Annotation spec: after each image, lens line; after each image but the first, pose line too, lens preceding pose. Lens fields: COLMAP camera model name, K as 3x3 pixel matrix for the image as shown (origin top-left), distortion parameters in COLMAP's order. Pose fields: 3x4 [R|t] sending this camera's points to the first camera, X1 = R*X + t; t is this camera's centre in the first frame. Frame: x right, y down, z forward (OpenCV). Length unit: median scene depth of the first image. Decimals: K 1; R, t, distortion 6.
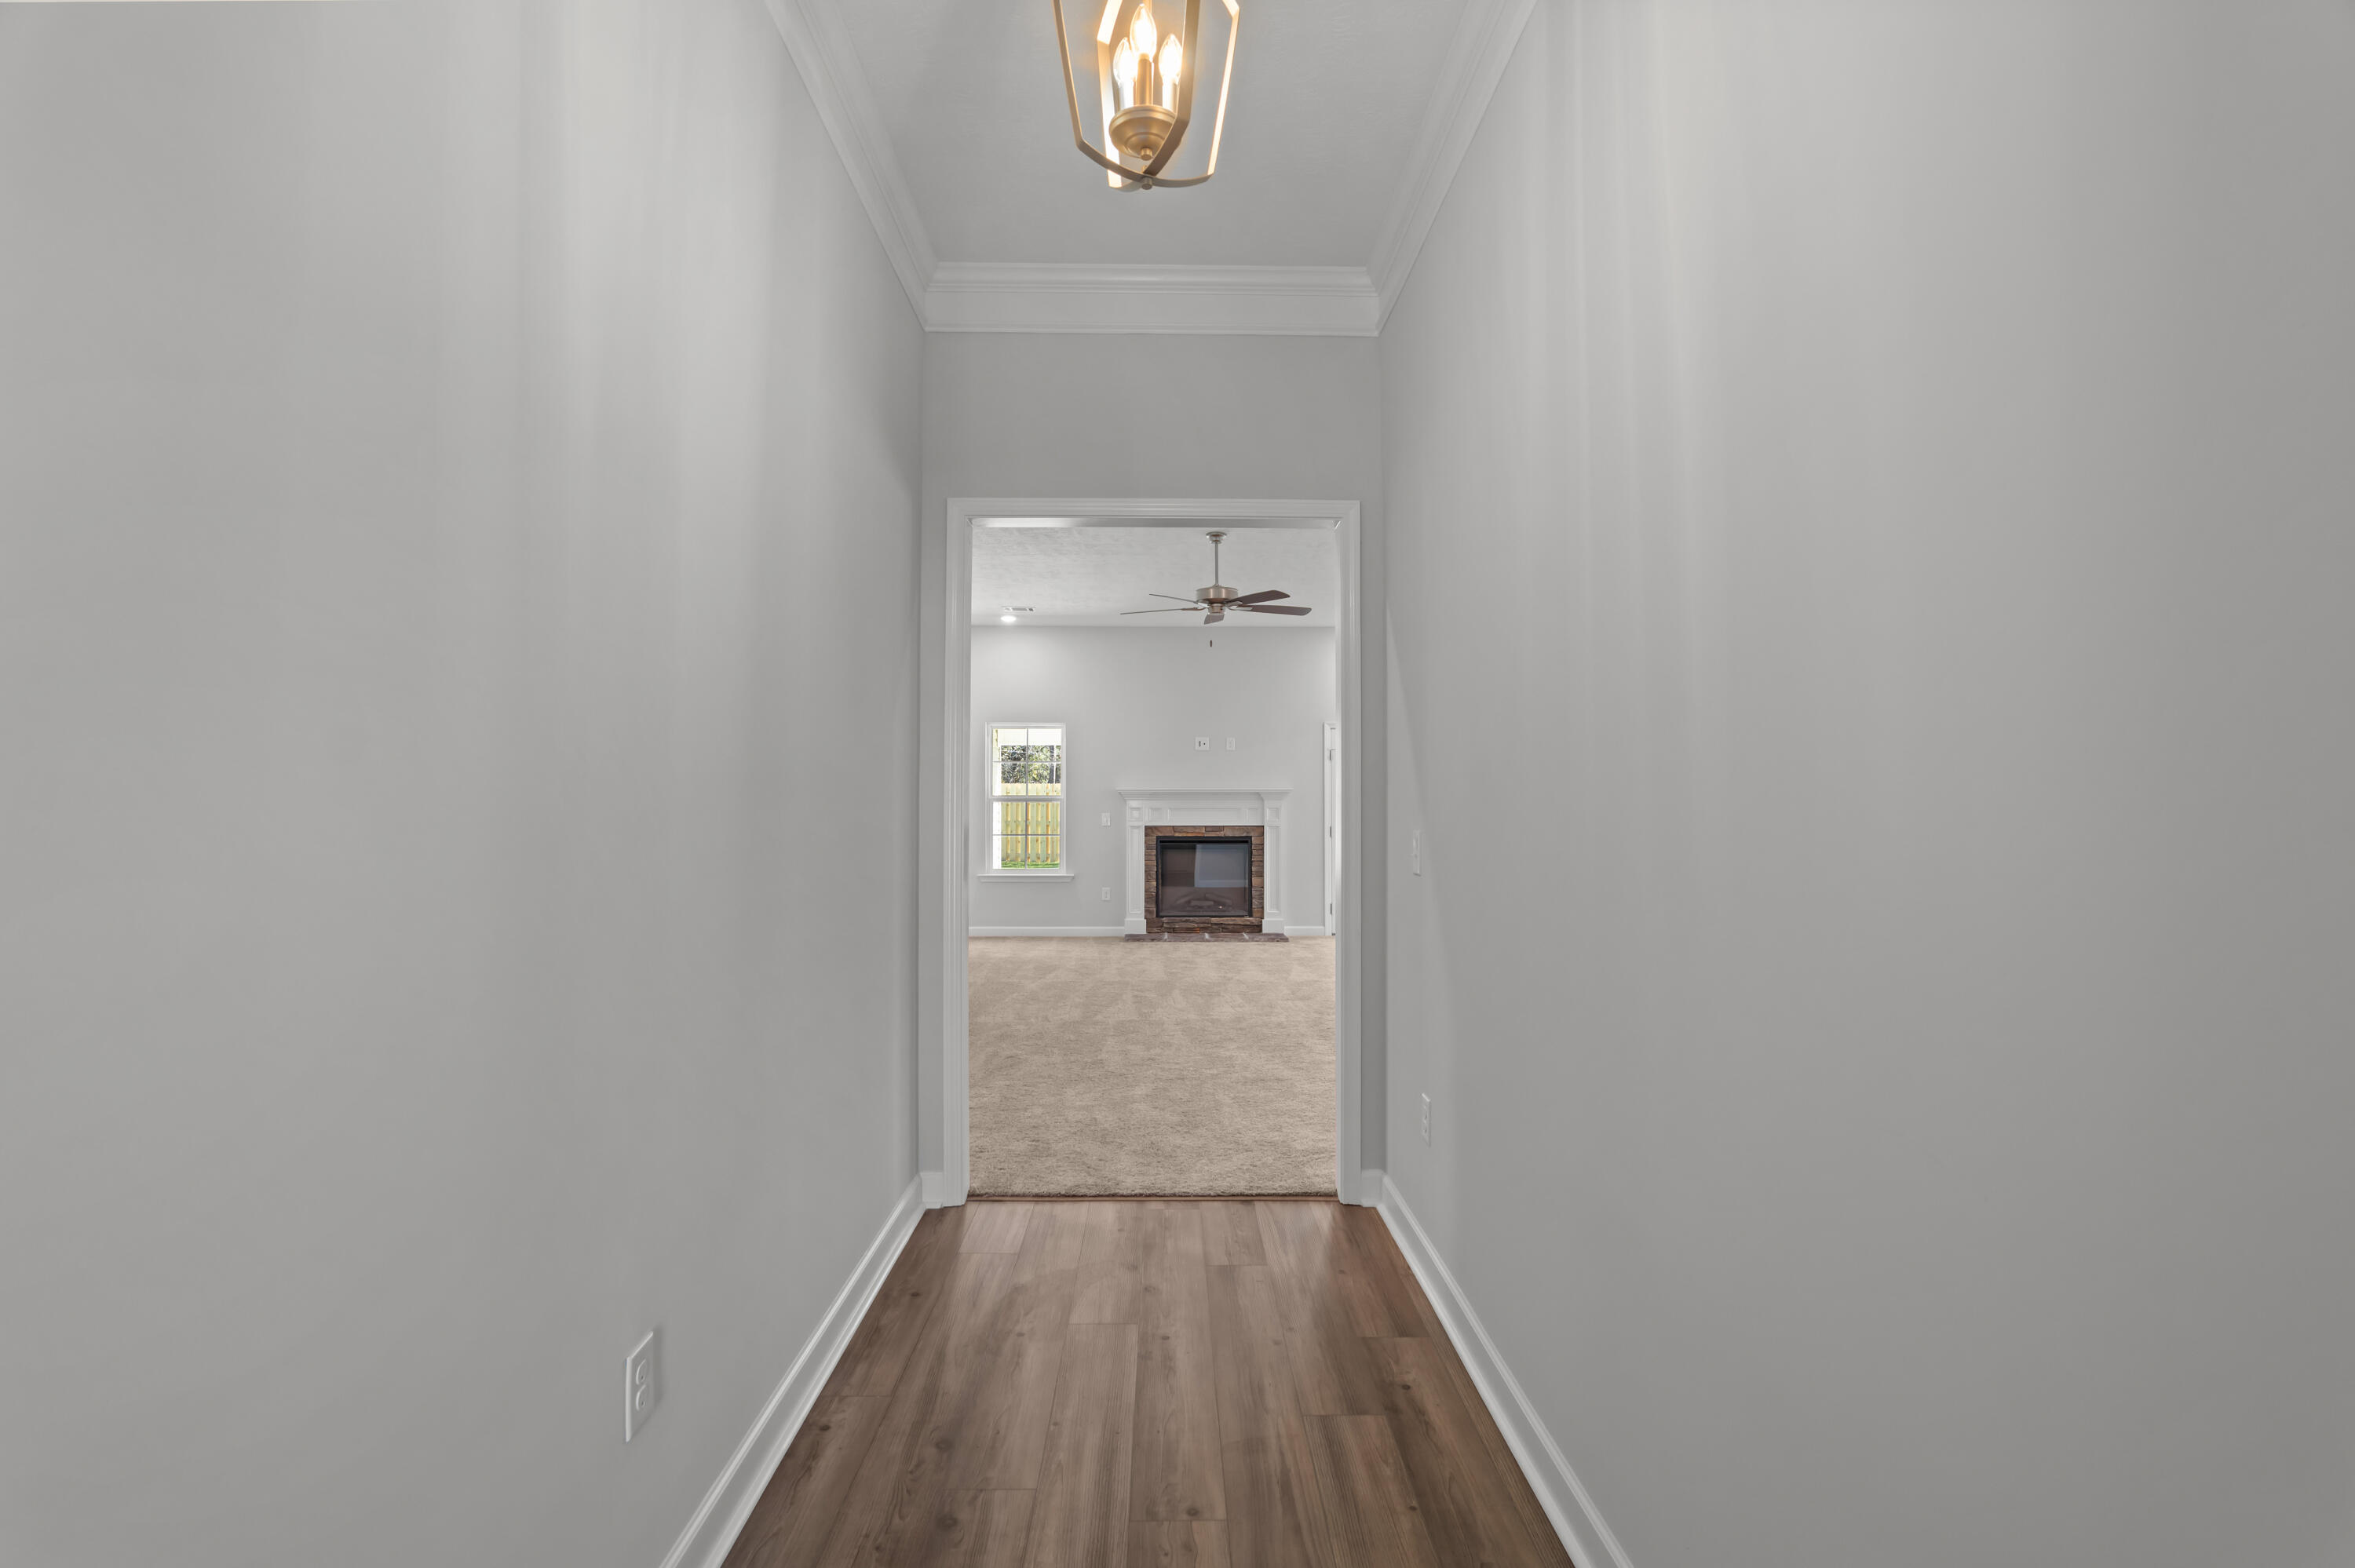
lens RADIAL K [[1109.0, 0, 1177.5], [0, 1109.0, 784.0], [0, 0, 1]] dist [-0.021072, 0.000046]
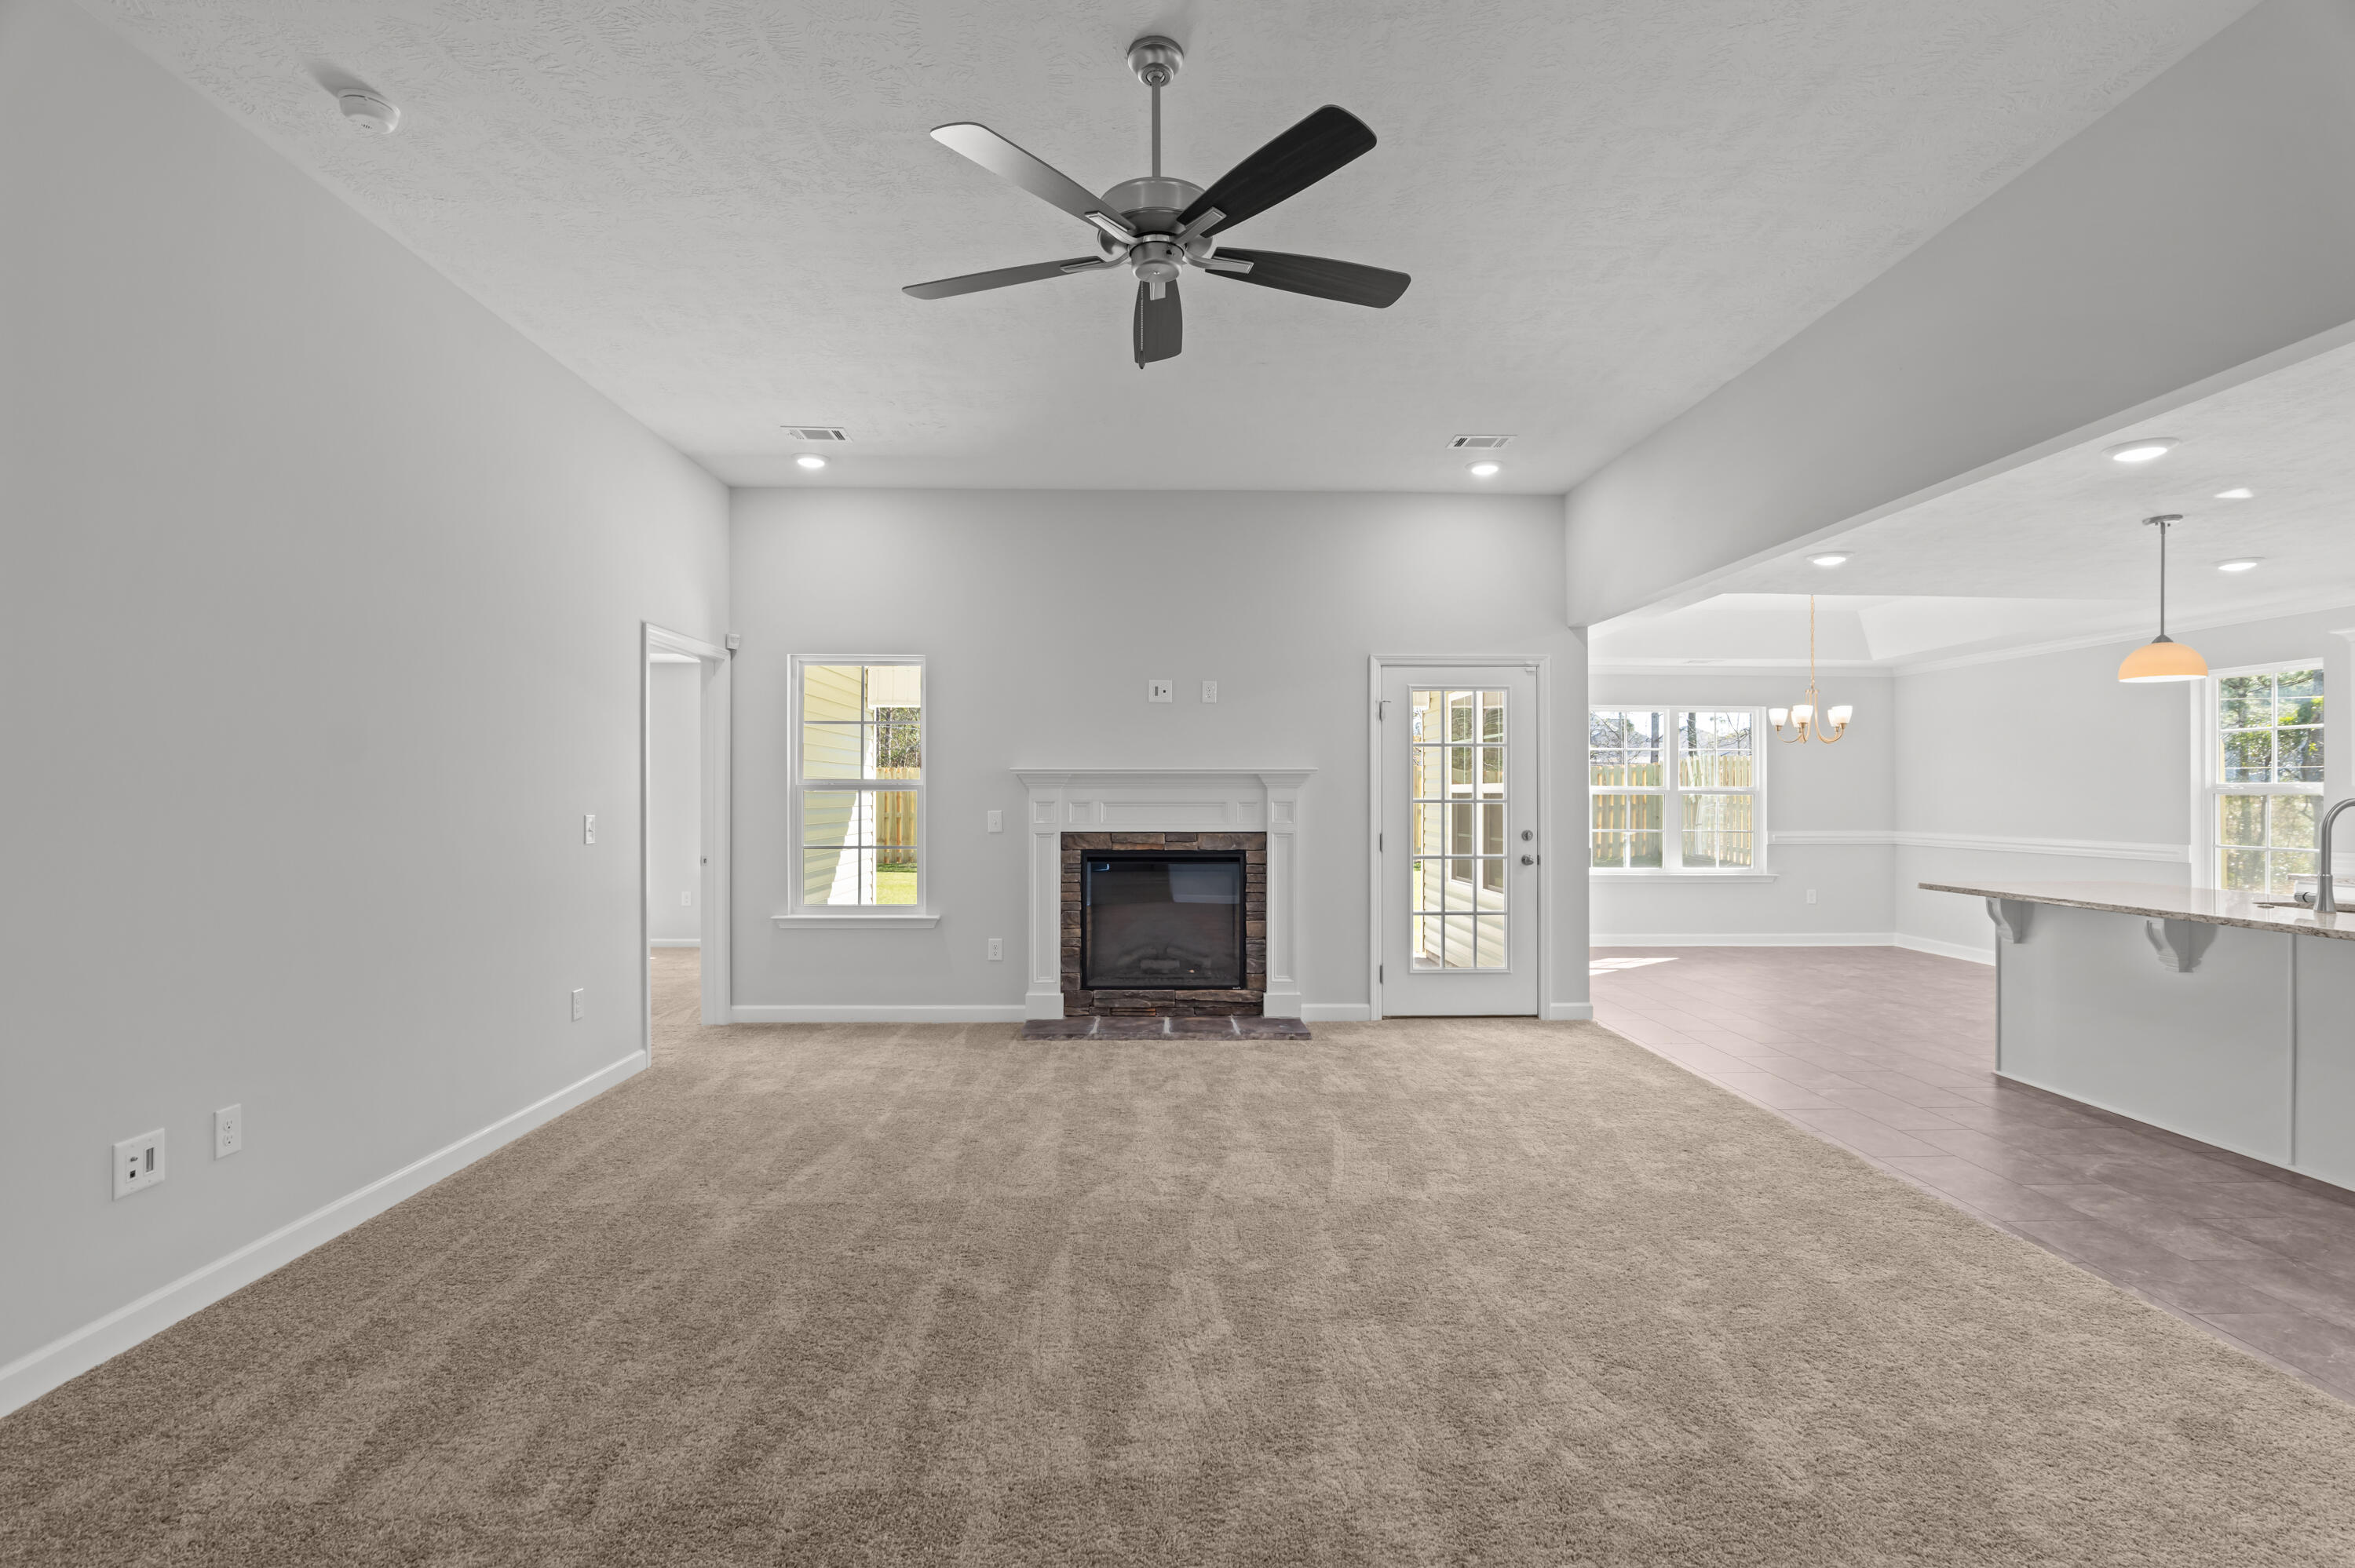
lens RADIAL K [[1109.0, 0, 1177.5], [0, 1109.0, 784.0], [0, 0, 1]] dist [-0.021072, 0.000046]
pose [[0.999944, 0.000398, 0.010530, 0.025300], [-0.000491, 0.999961, 0.008823, 0.007505], [-0.010526, -0.008828, 0.999906, 0.421585]]
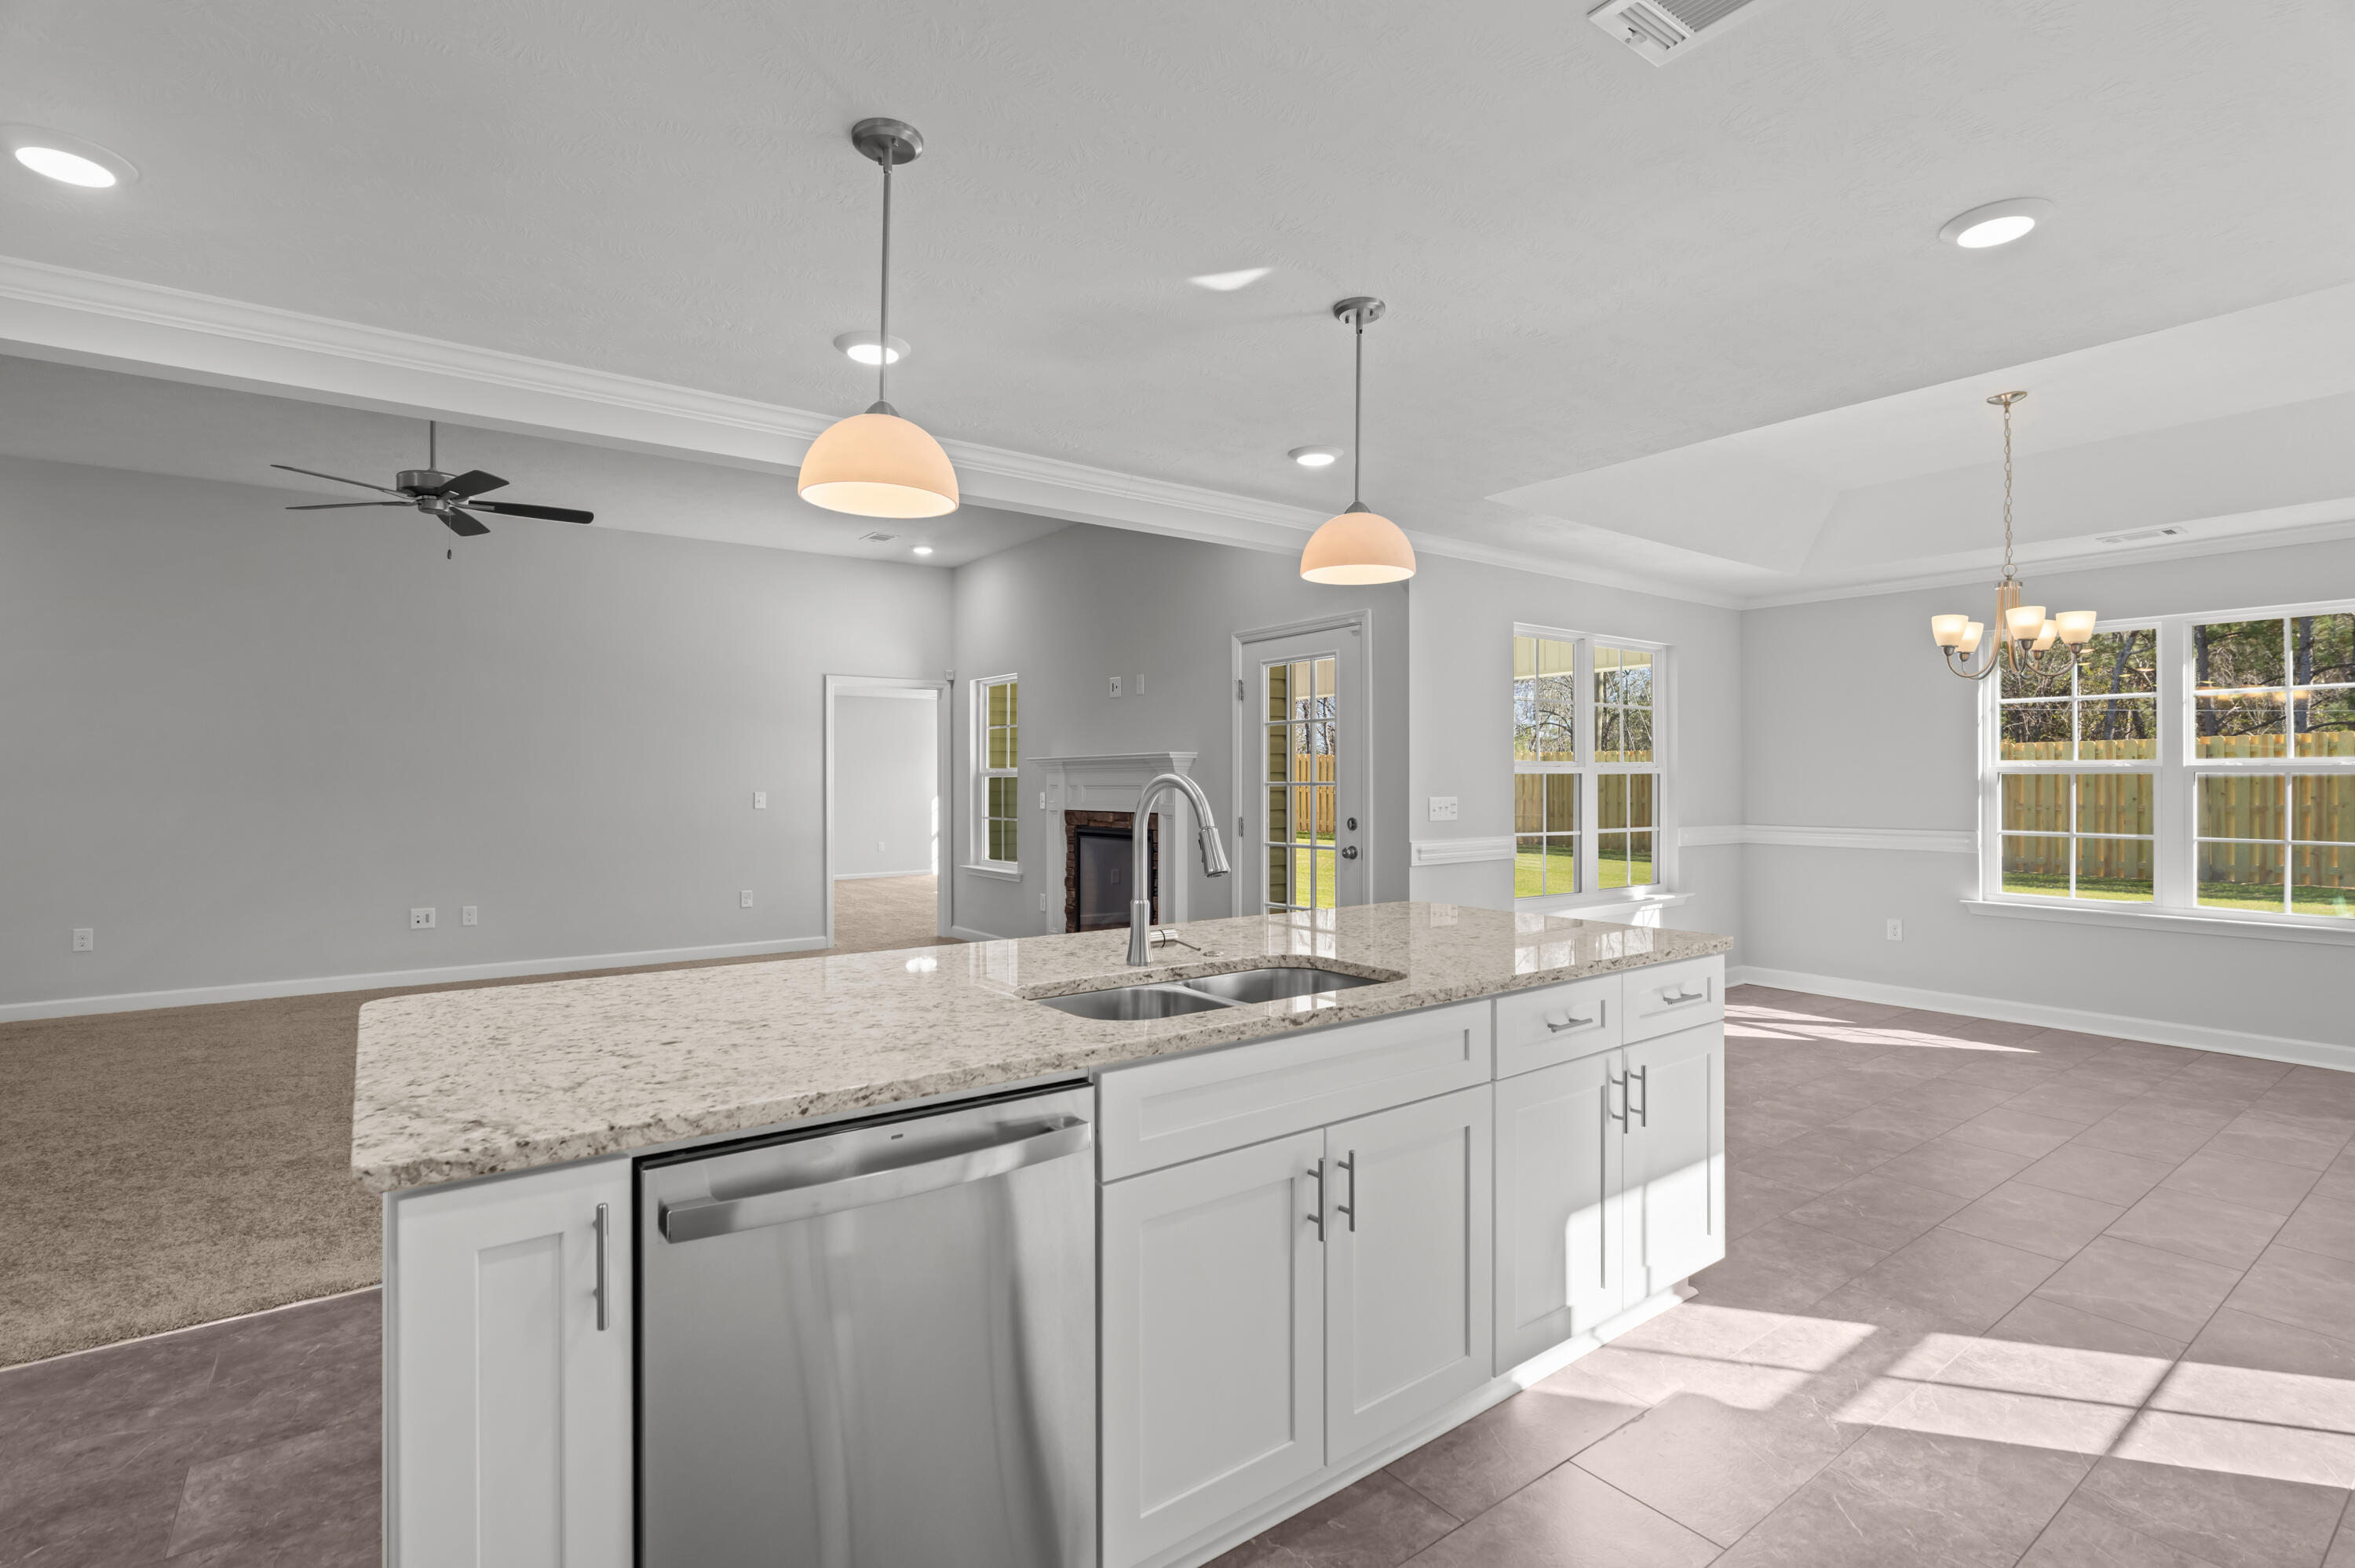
lens RADIAL K [[1109.0, 0, 1177.5], [0, 1109.0, 784.0], [0, 0, 1]] dist [-0.021072, 0.000046]
pose [[0.582758, -0.003496, -0.812638, 0.586539], [0.018412, 0.999791, 0.008903, 0.016472], [0.812437, -0.020151, 0.582701, 0.649458]]
